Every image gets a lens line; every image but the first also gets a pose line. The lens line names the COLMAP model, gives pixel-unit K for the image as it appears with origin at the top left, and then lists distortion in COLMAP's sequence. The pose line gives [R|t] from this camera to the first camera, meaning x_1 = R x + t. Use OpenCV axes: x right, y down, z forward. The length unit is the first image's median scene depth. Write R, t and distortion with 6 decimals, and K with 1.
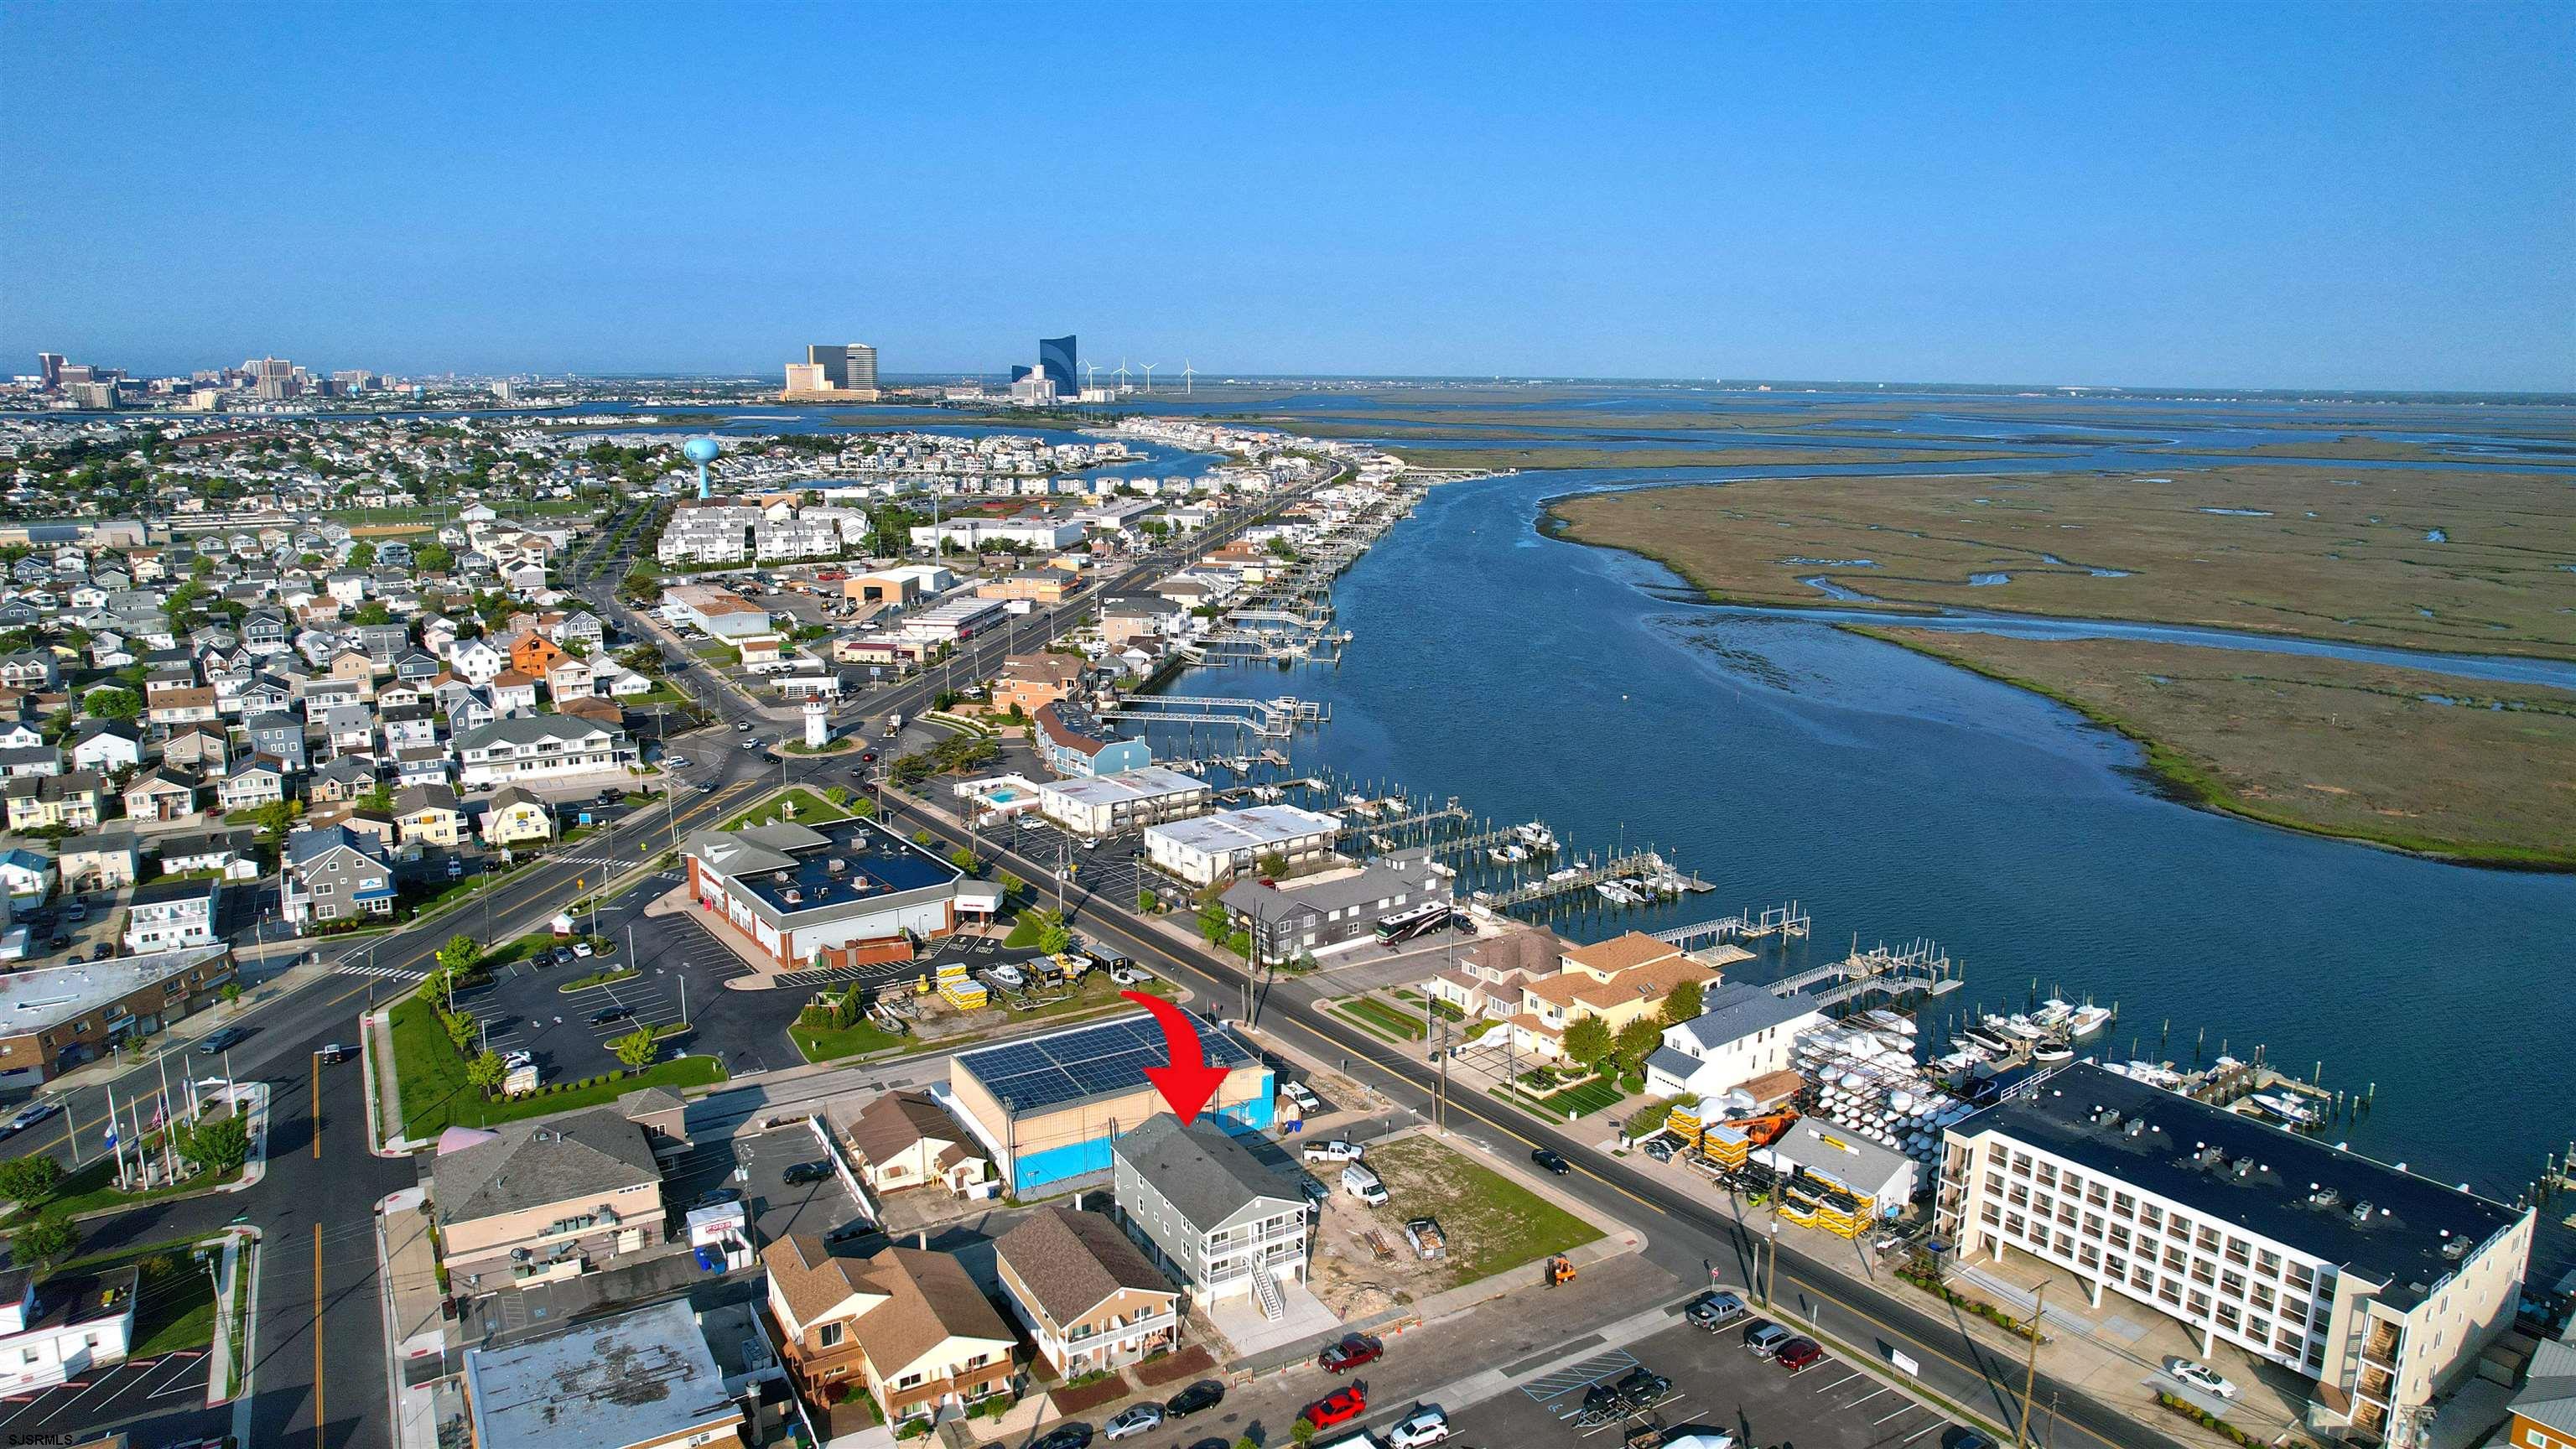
lens RADIAL K [[1656.2, 0, 1288.0], [0, 1656.2, 724.5], [0, 0, 1]] dist [-0.072760, 0.061291]
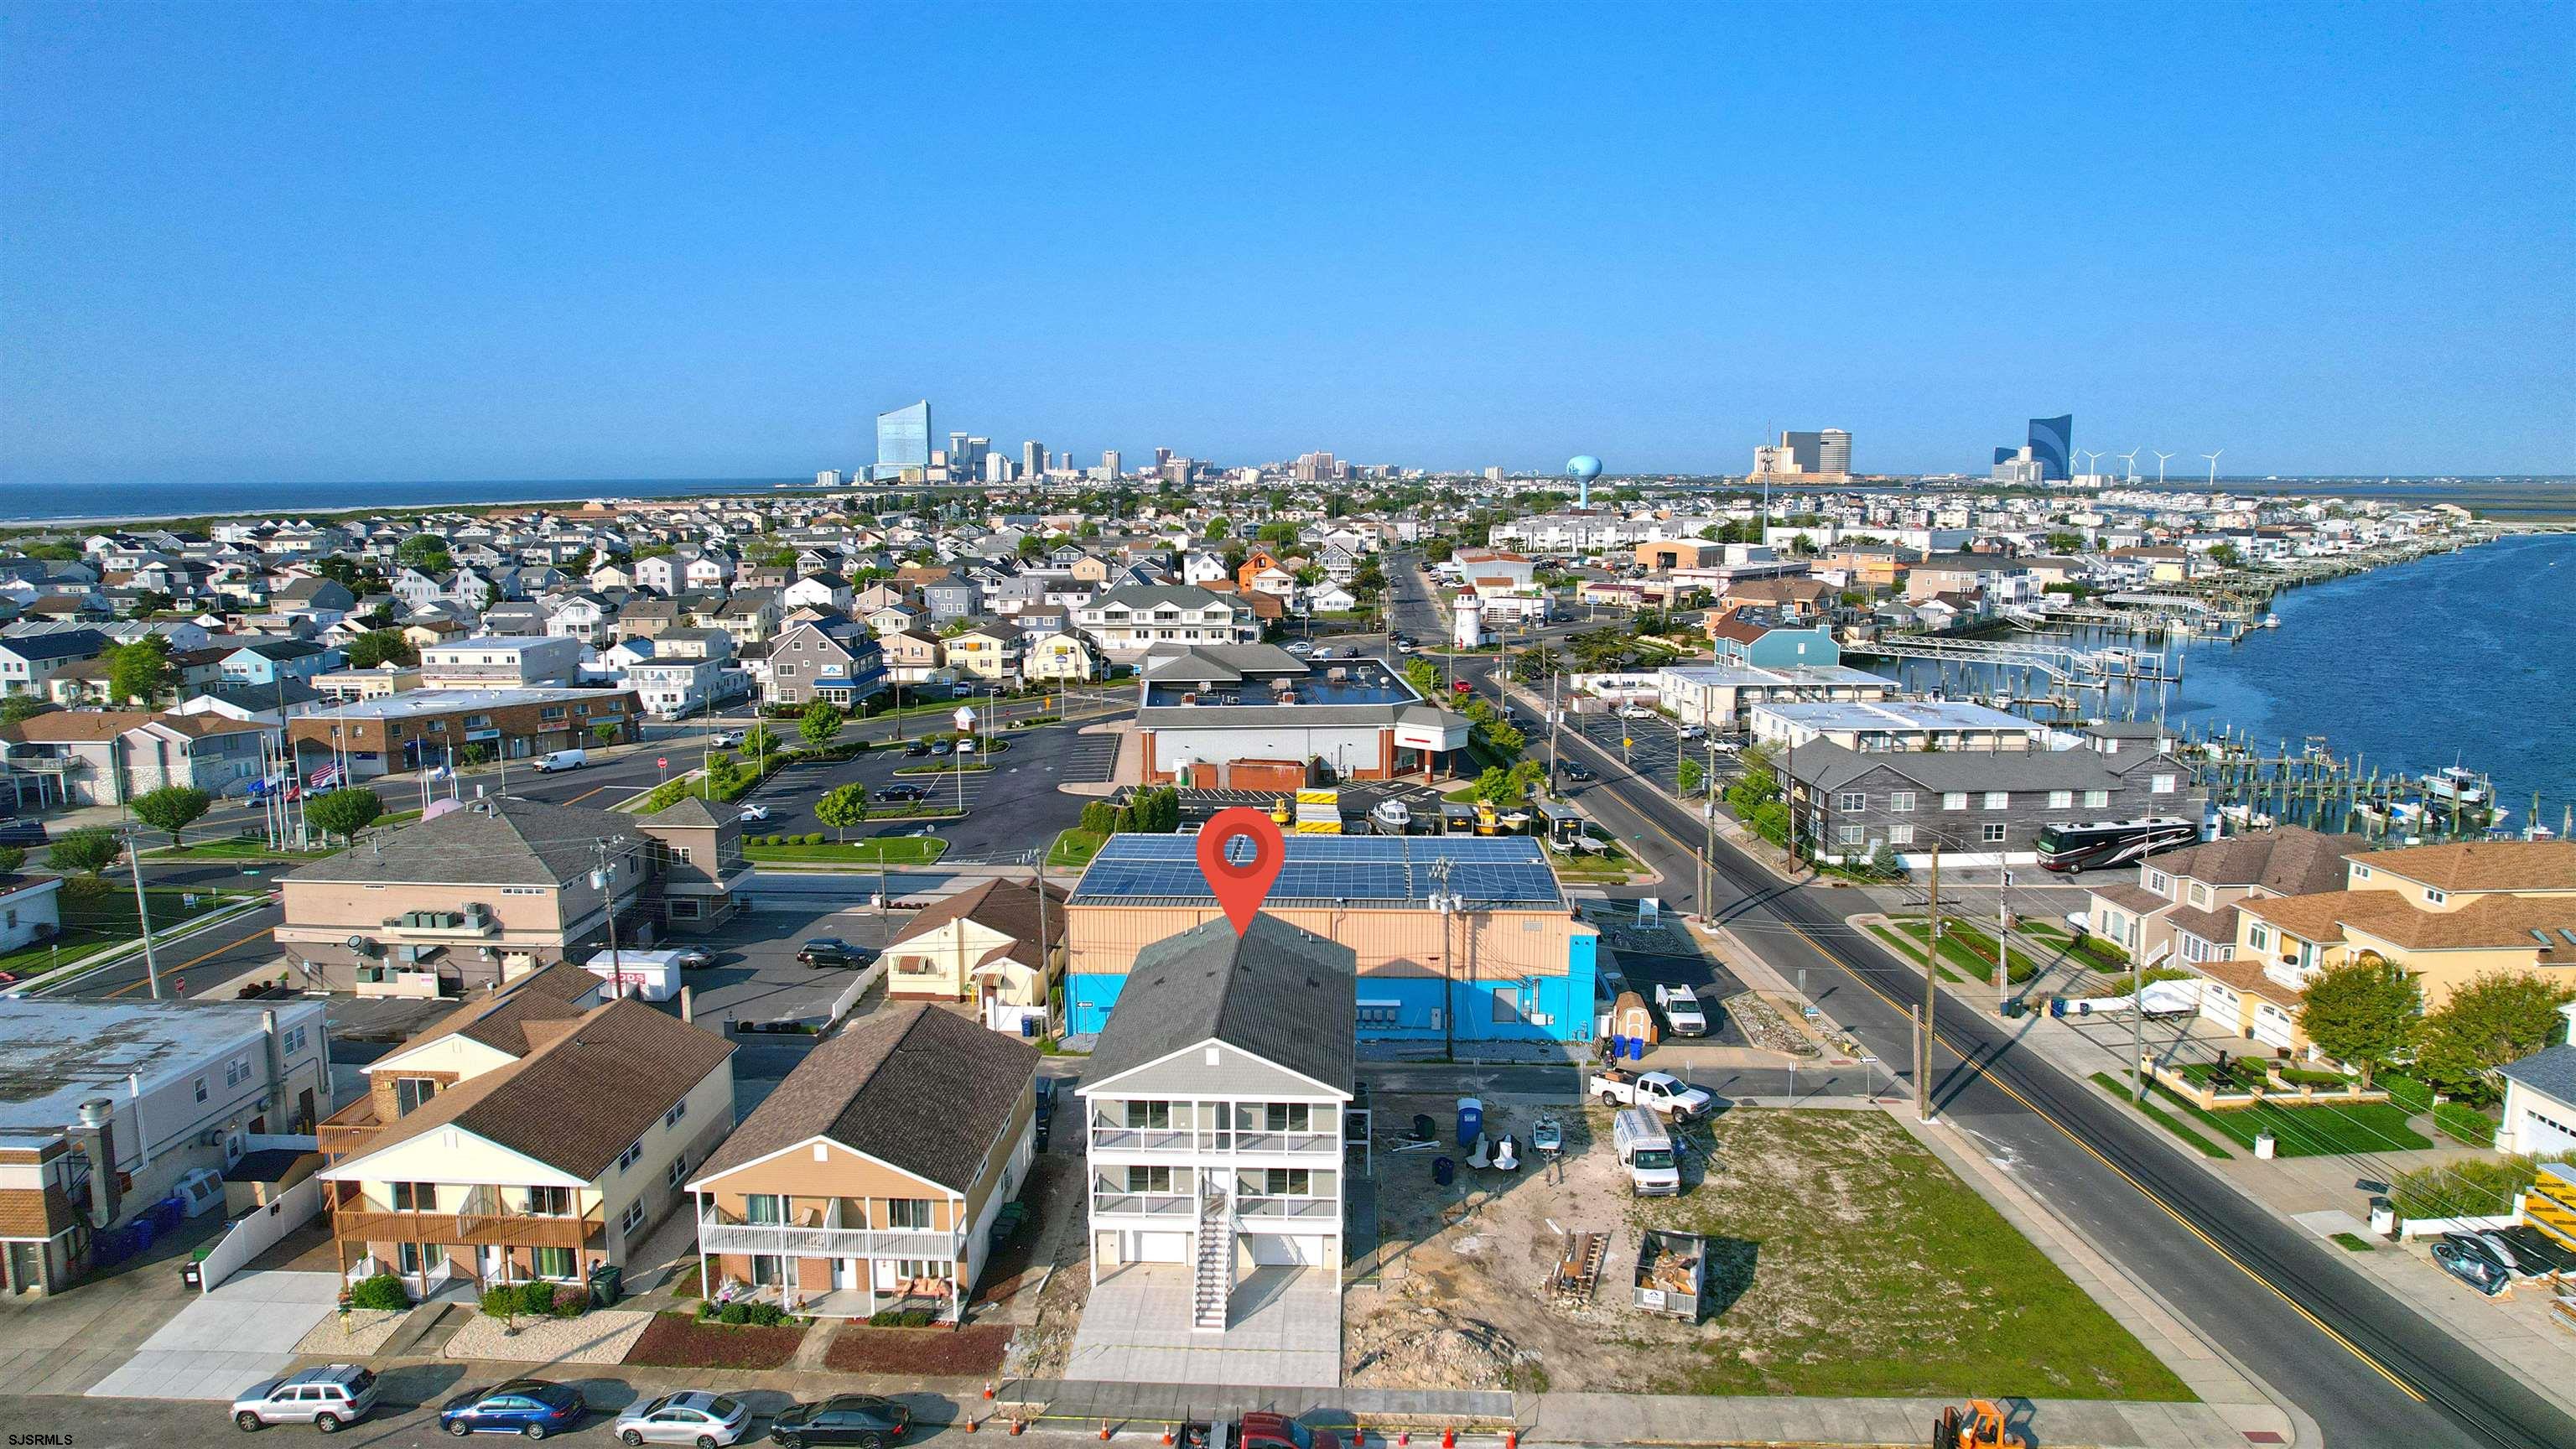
lens RADIAL K [[1656.2, 0, 1288.0], [0, 1656.2, 724.5], [0, 0, 1]] dist [-0.072760, 0.061291]
pose [[0.837374, 0.074849, -0.541482, 0.161345], [-0.108477, 0.993634, -0.030405, 0.149913], [0.535759, 0.084199, 0.840162, 0.443098]]
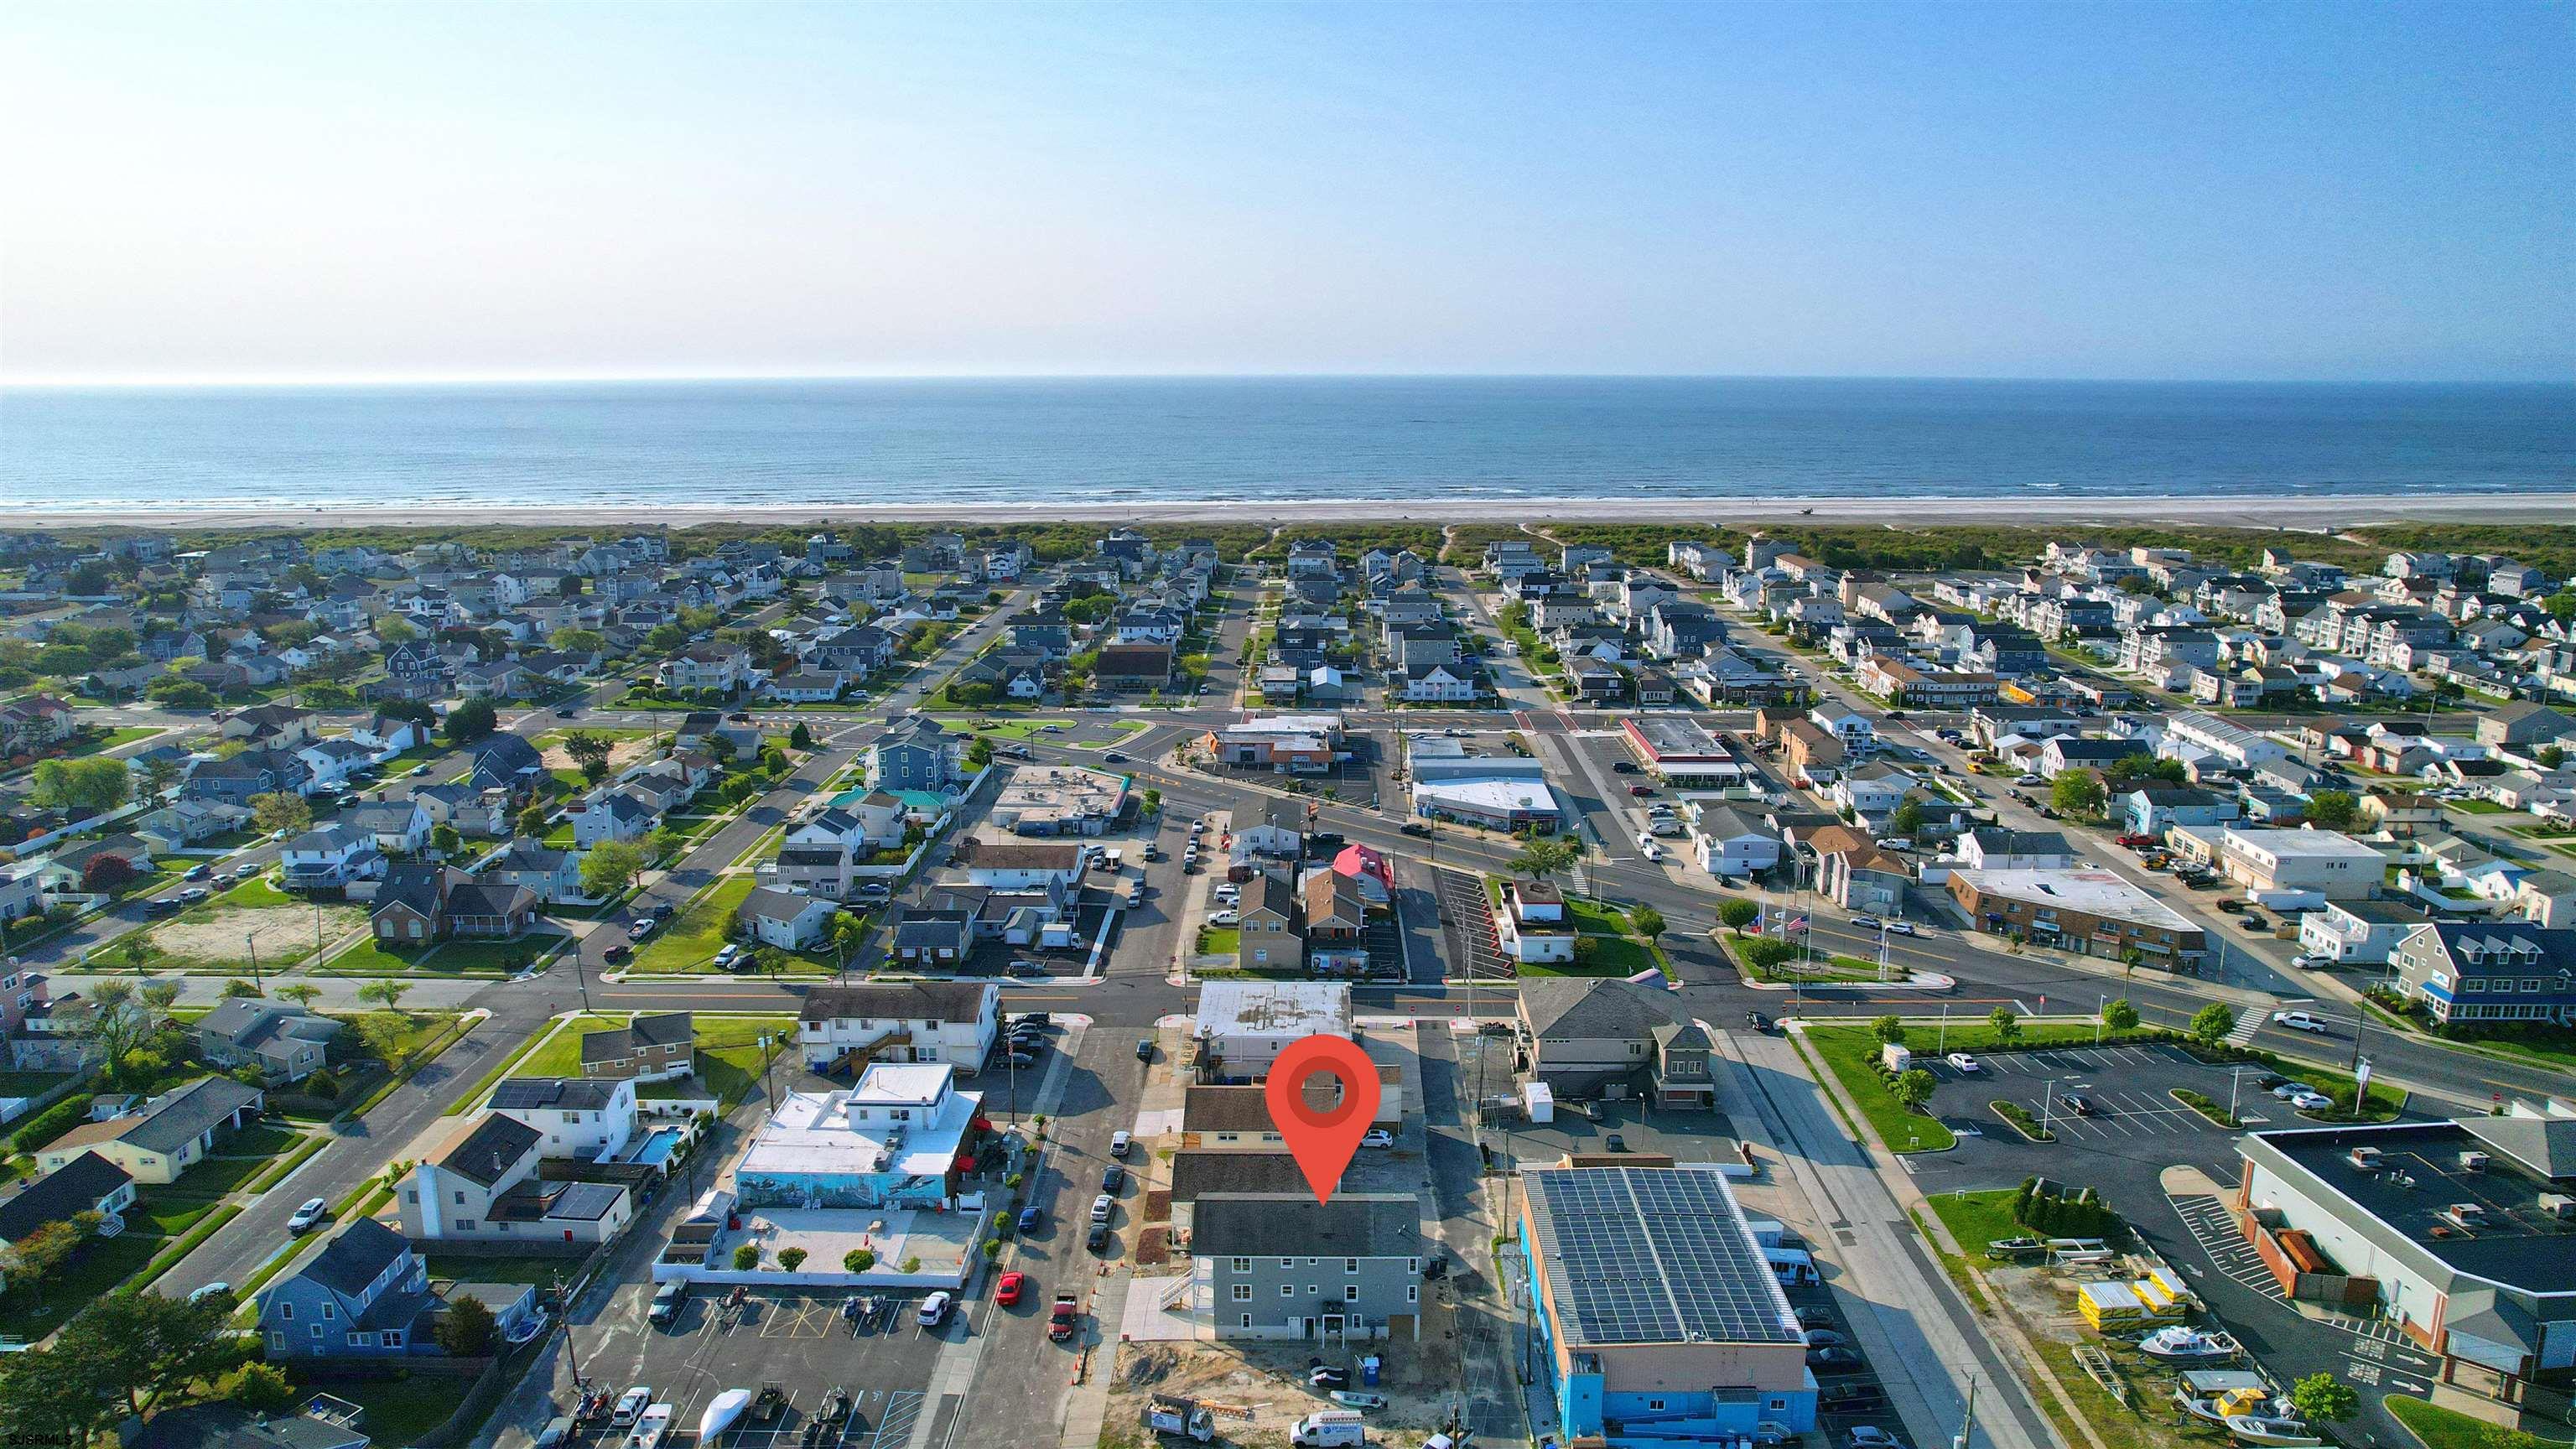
lens RADIAL K [[1656.2, 0, 1288.0], [0, 1656.2, 724.5], [0, 0, 1]] dist [-0.072760, 0.061291]
pose [[-0.516684, 0.176385, -0.837810, 0.513972], [-0.185470, 0.932254, 0.310649, -0.210000], [0.835846, 0.315896, -0.448967, 0.980996]]
